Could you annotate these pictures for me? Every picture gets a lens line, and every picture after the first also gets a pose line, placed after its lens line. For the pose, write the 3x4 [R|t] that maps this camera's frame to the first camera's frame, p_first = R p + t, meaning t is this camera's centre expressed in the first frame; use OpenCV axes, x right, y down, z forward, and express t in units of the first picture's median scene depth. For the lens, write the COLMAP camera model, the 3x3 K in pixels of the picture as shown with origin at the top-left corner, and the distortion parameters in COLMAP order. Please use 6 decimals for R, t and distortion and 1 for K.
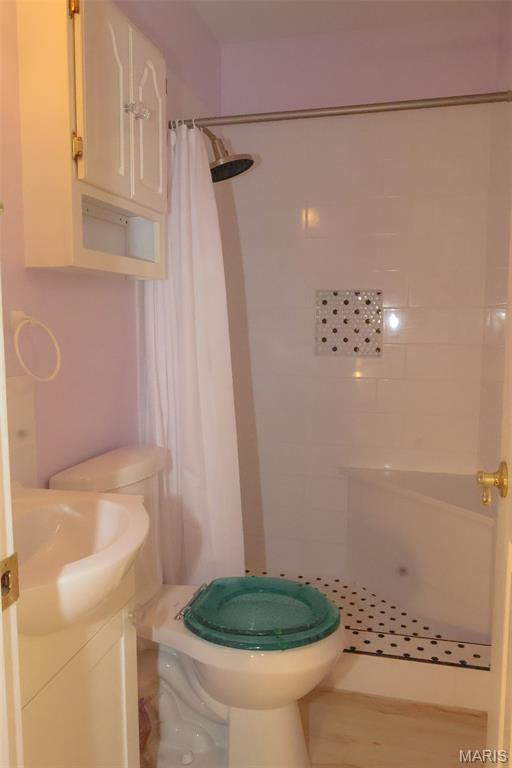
lens RADIAL K [[587.3, 0, 256.0], [0, 587.3, 384.0], [0, 0, 1]] dist [-0.041565, -0.000190]
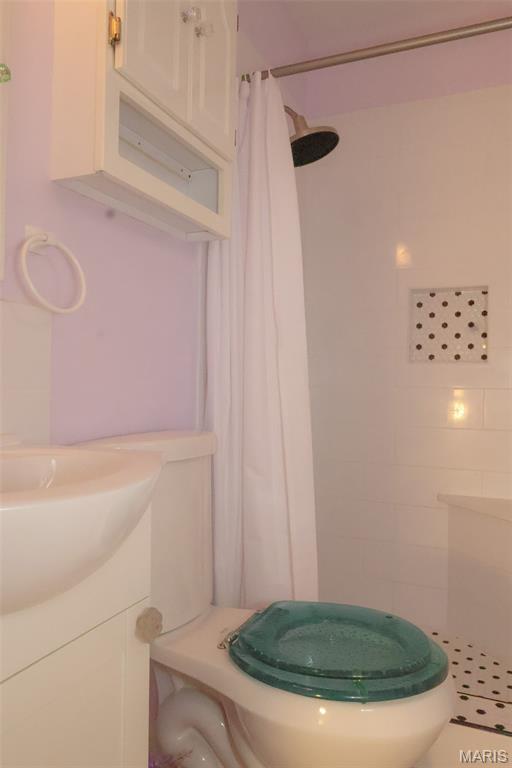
lens RADIAL K [[566.5, 0, 256.0], [0, 566.5, 384.0], [0, 0, 1]] dist [-0.018651, 0.009870]
pose [[0.987326, 0.014478, -0.158041, 0.017480], [-0.031375, 0.993982, -0.104952, 0.131894], [0.155571, 0.108580, 0.981839, 0.240581]]
